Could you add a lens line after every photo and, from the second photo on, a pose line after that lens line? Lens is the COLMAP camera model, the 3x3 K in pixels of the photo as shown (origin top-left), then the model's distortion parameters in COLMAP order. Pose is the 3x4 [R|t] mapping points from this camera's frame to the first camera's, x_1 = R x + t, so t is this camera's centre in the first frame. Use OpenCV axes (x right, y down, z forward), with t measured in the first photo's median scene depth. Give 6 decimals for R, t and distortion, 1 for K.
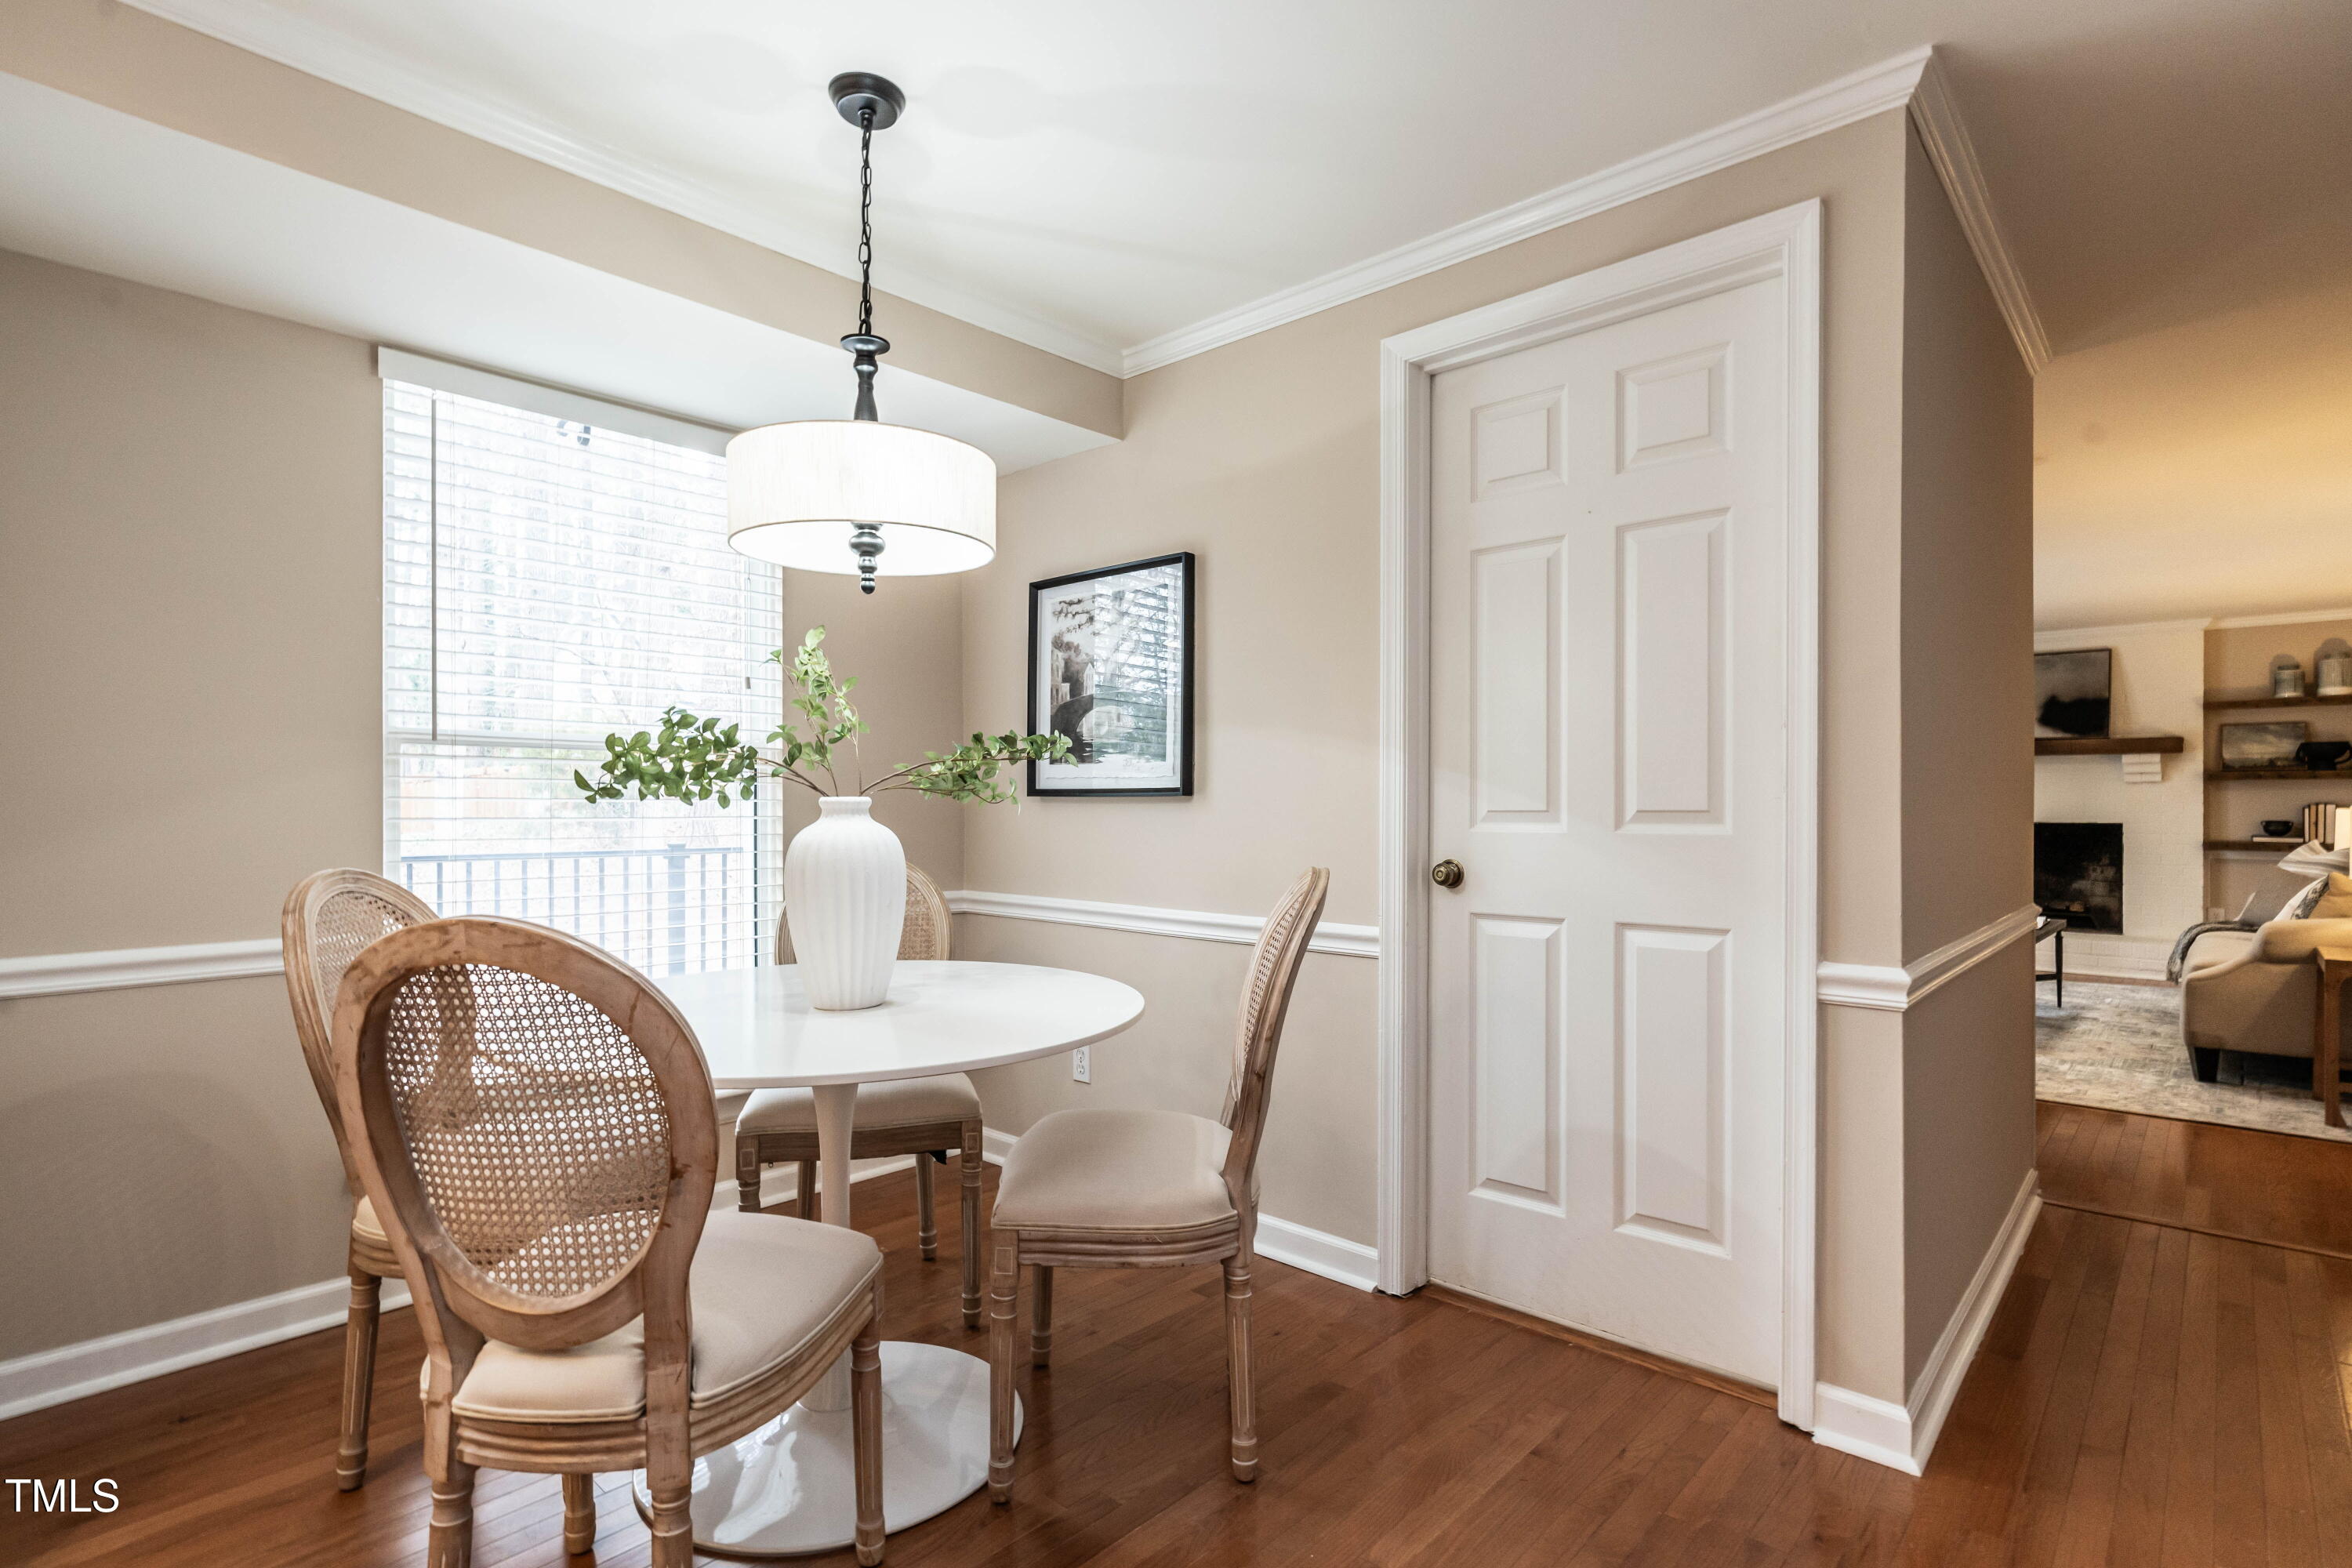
lens RADIAL K [[1141.0, 0, 1187.5], [0, 1141.0, 804.4], [0, 0, 1]] dist [0.002399, -0.000034]
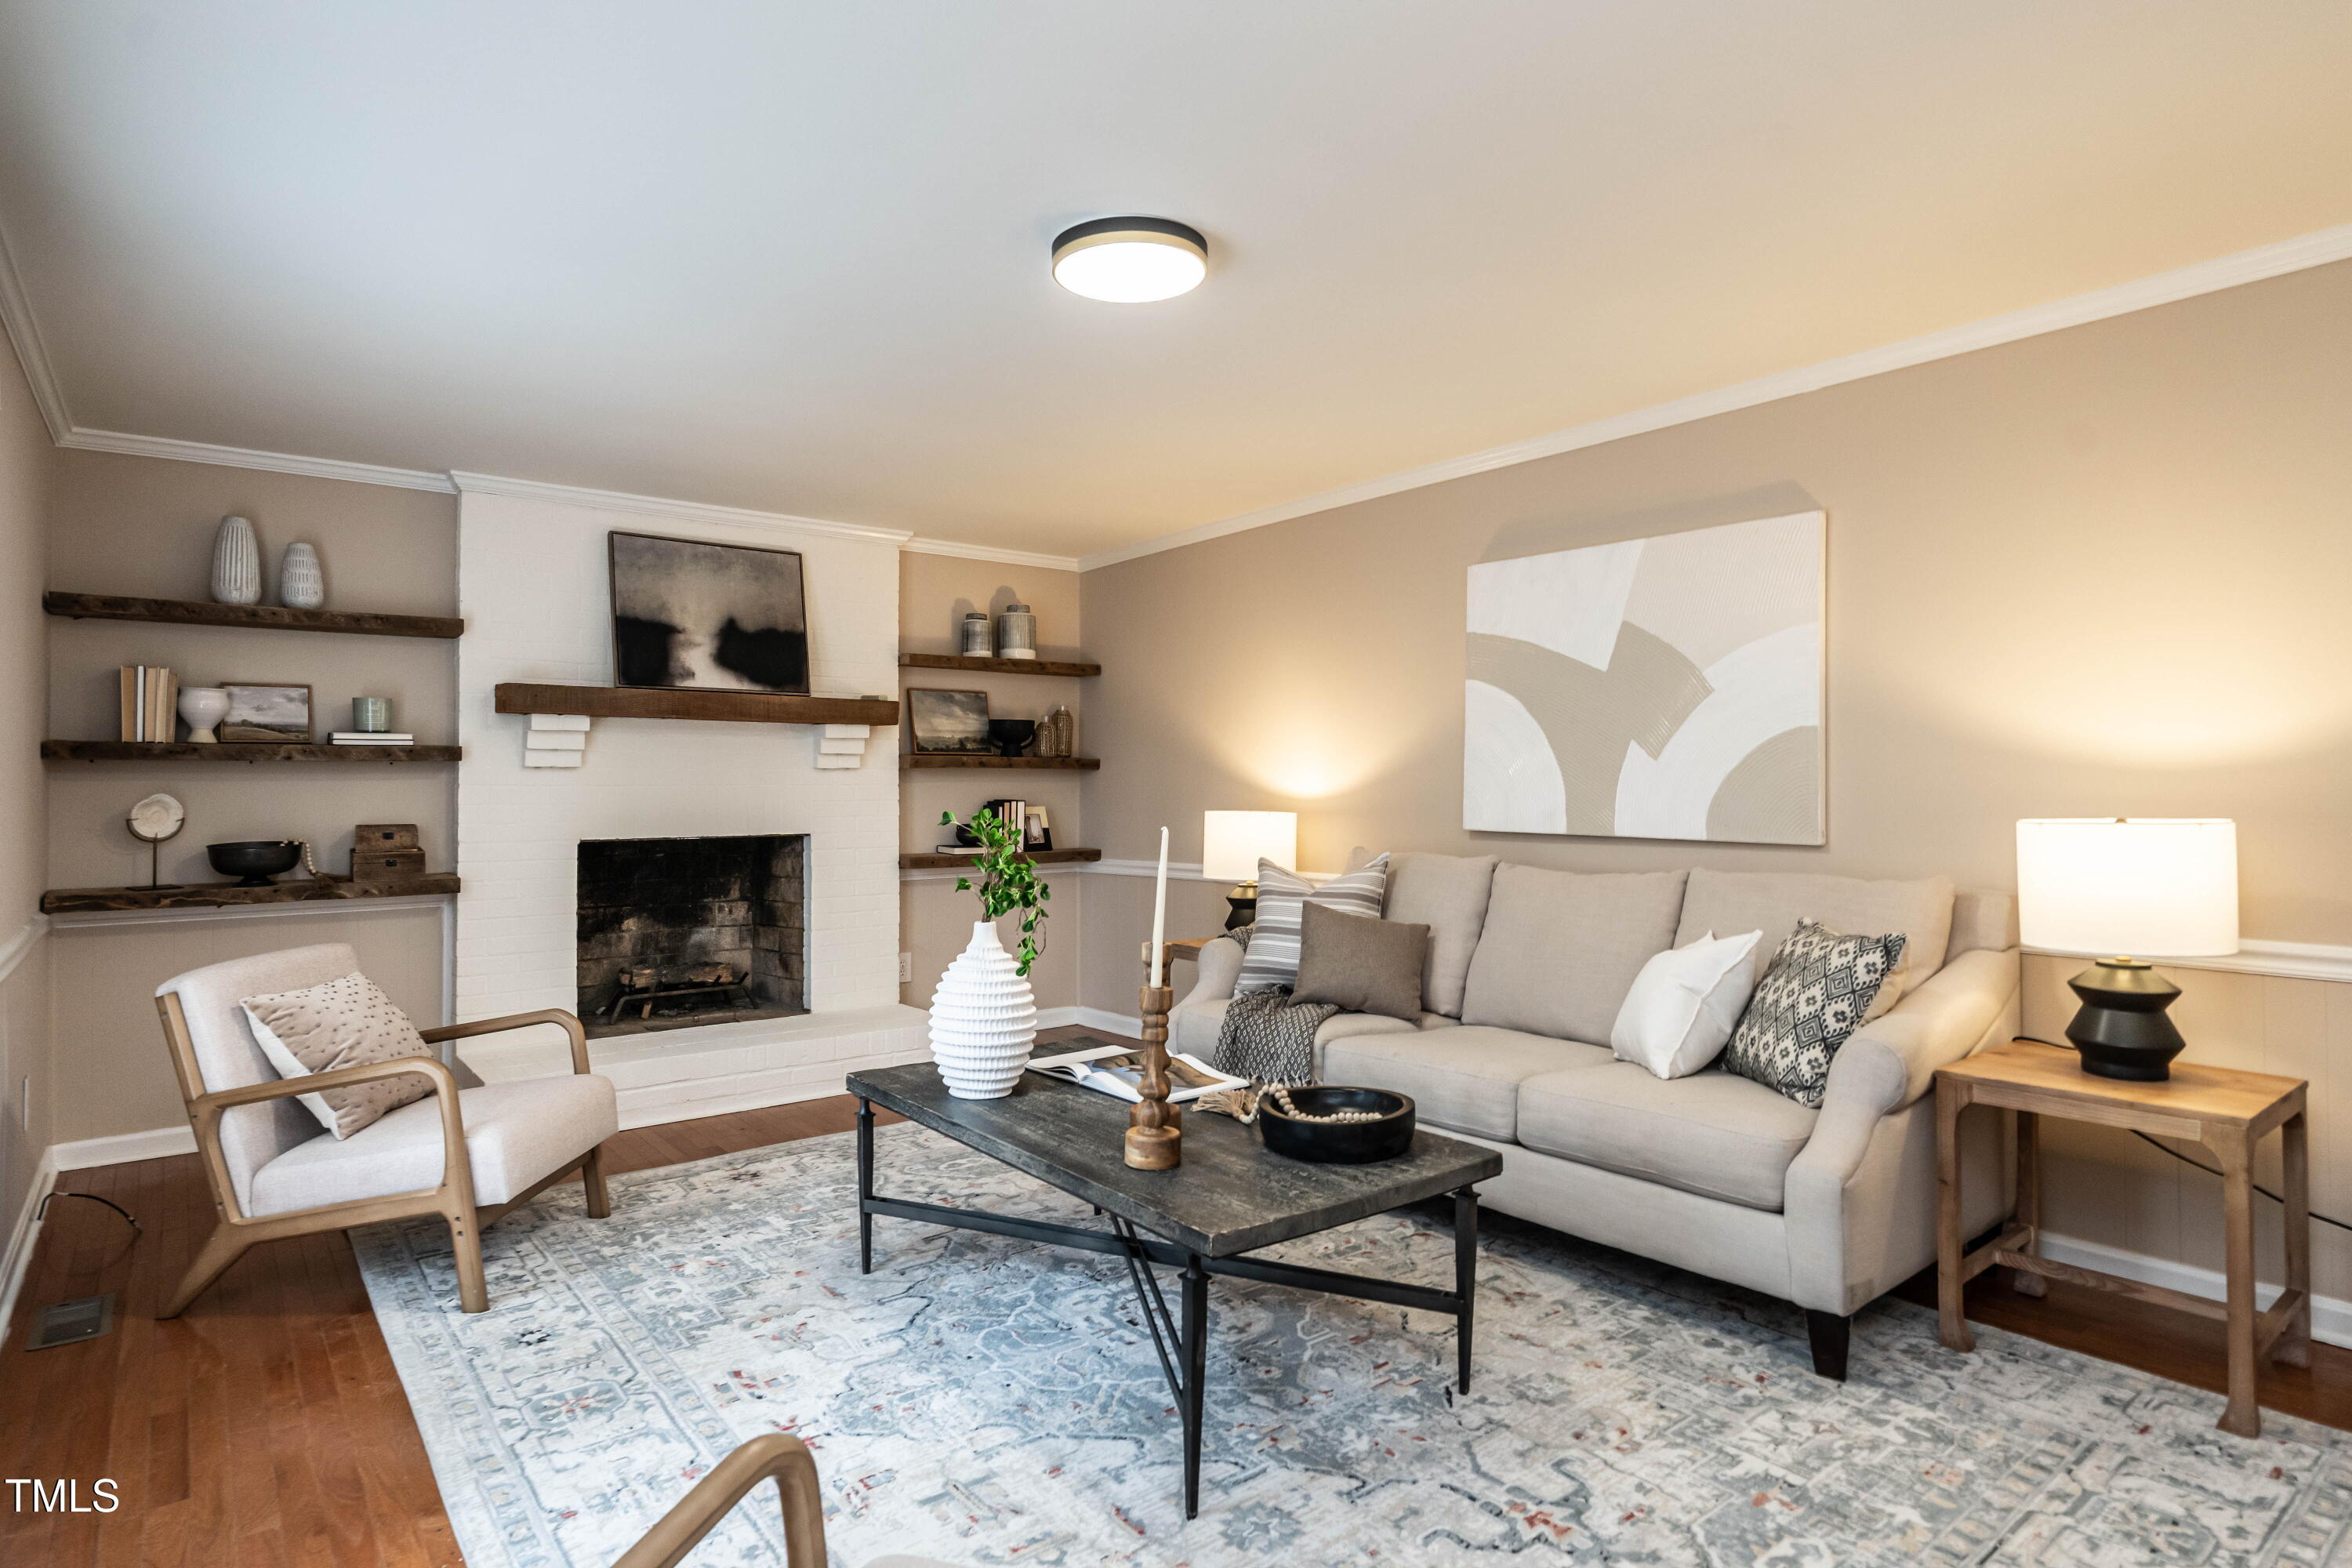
lens RADIAL K [[1235.0, 0, 1161.0], [0, 1235.0, 768.6], [0, 0, 1]] dist [-0.001587, 0.000027]
pose [[0.163618, 0.011069, 0.986462, 0.187282], [0.005374, 0.999912, -0.012111, -0.010878], [-0.986509, 0.007283, 0.163544, 0.725382]]
